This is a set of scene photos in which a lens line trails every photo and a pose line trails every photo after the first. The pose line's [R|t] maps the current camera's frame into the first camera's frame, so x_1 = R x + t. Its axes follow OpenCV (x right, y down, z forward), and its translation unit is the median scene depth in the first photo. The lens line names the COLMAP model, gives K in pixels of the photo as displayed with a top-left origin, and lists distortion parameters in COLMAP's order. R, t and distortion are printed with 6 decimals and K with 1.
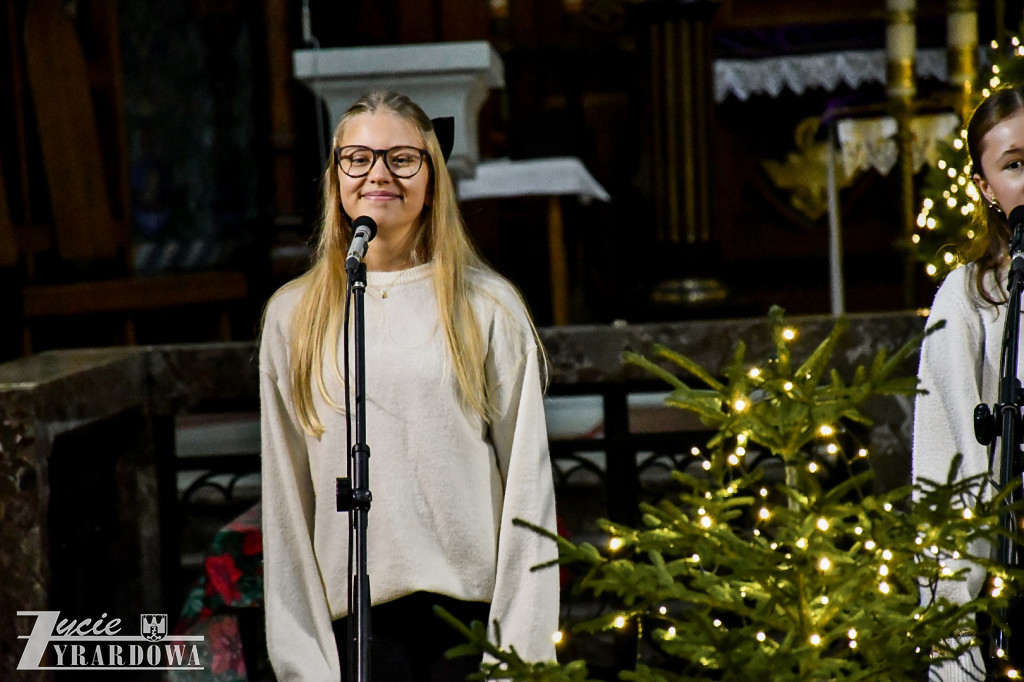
lens RADIAL K [[6098.1, 0, 512.0], [0, 6098.1, 341.0], [0, 0, 1]] dist [3.300925, -16.433175]
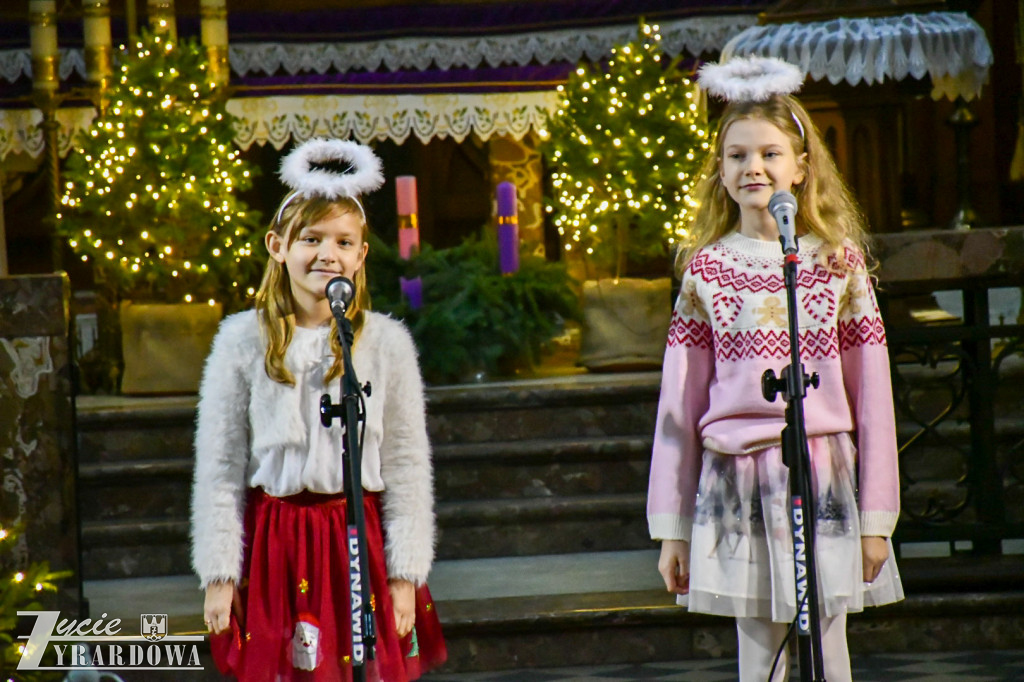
lens RADIAL K [[6291.7, 0, 512.0], [0, 6291.7, 341.0], [0, 0, 1]] dist [3.731349, -39.723117]
pose [[0.994673, -0.001022, 0.103072, 0.026435], [0.001073, 0.999999, -0.000436, 0.006750], [-0.103072, 0.000545, 0.994674, -0.169701]]
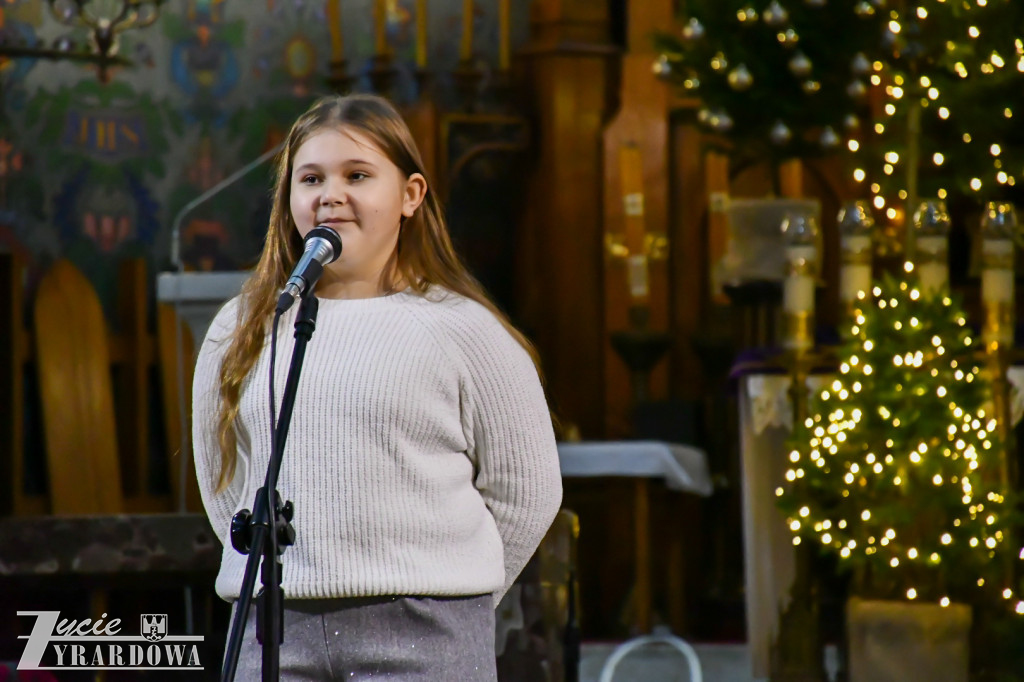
lens RADIAL K [[6098.1, 0, 512.0], [0, 6098.1, 341.0], [0, 0, 1]] dist [3.300925, -16.433175]
pose [[0.980517, 0.034961, -0.193300, 0.203854], [-0.050327, 0.995901, -0.075160, 0.033127], [0.189880, 0.083424, 0.978257, 0.060250]]
